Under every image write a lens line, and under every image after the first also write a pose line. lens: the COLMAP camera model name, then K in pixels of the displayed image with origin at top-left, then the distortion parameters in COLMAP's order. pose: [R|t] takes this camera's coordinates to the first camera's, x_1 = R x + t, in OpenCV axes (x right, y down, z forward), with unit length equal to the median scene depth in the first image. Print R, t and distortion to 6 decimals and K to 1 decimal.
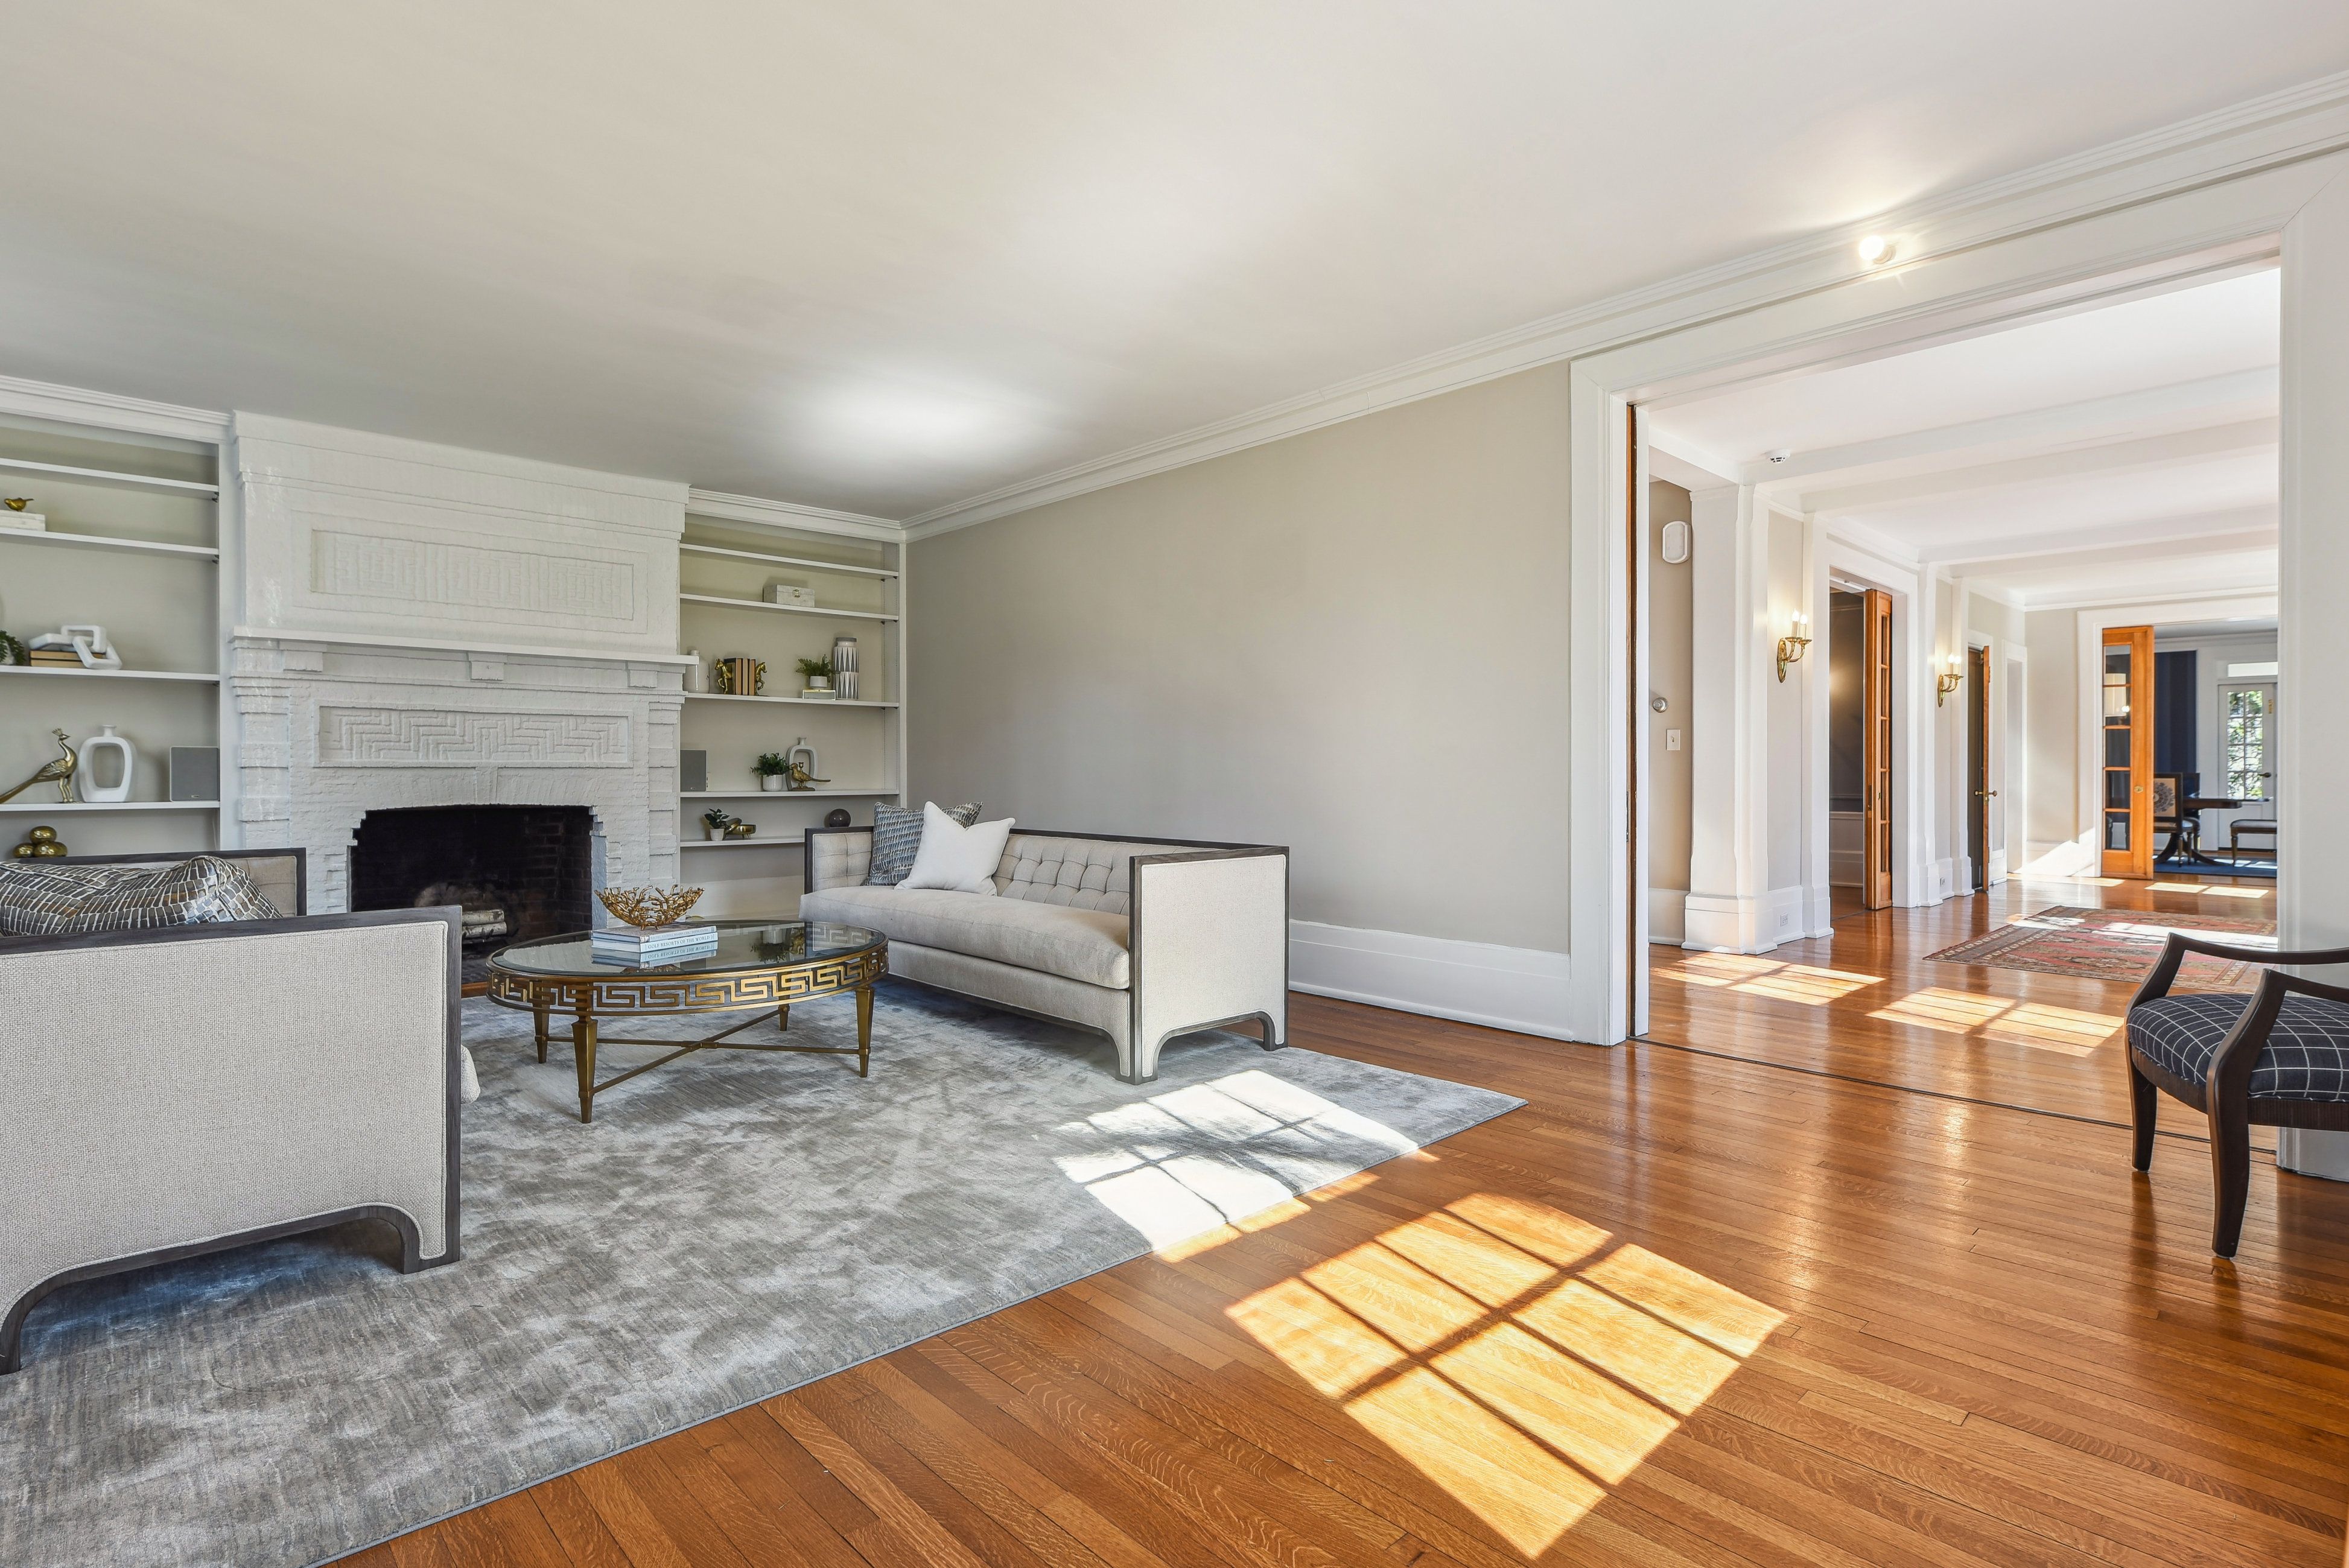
lens RADIAL K [[1158.2, 0, 1174.5], [0, 1158.2, 784.0], [0, 0, 1]] dist [-0.001239, -0.000124]
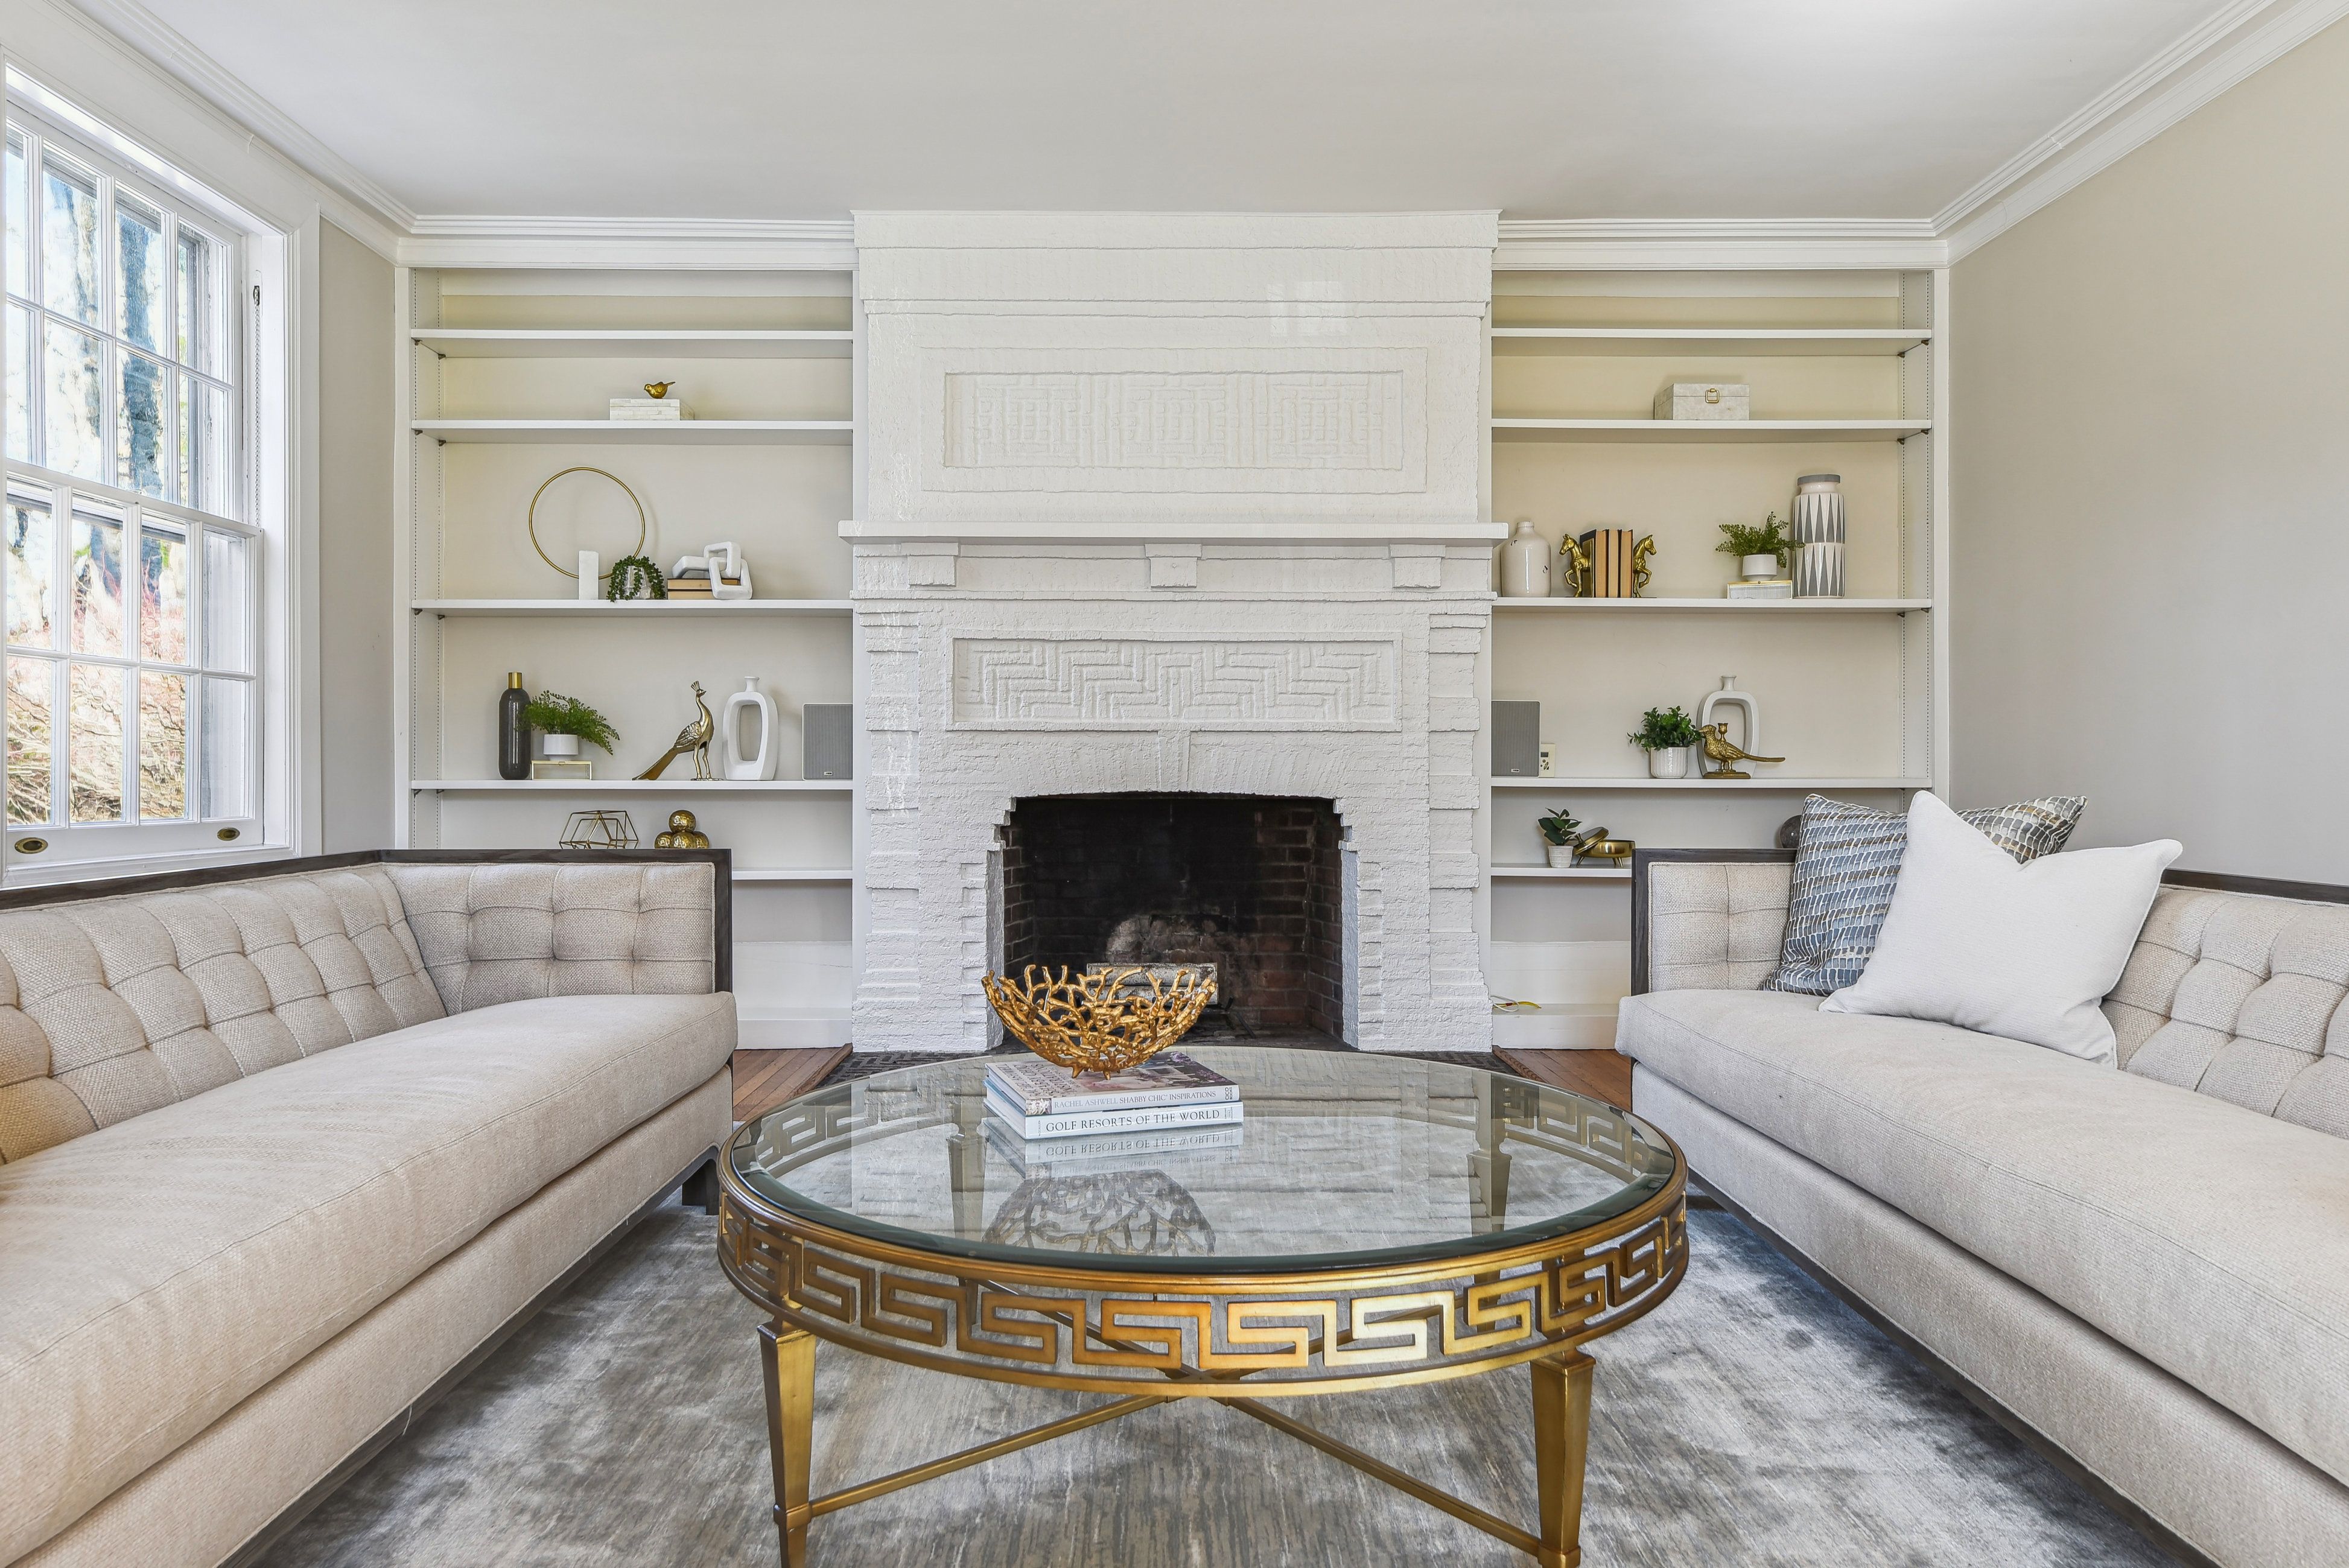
lens RADIAL K [[1561.1, 0, 1174.5], [0, 1561.1, 784.0], [0, 0, 1]] dist [-0.000013, 0.001336]
pose [[0.736130, 0.007291, -0.676801, -0.038105], [-0.010436, 0.999945, -0.000580, 0.014223], [0.676760, 0.007490, 0.736165, 0.400161]]
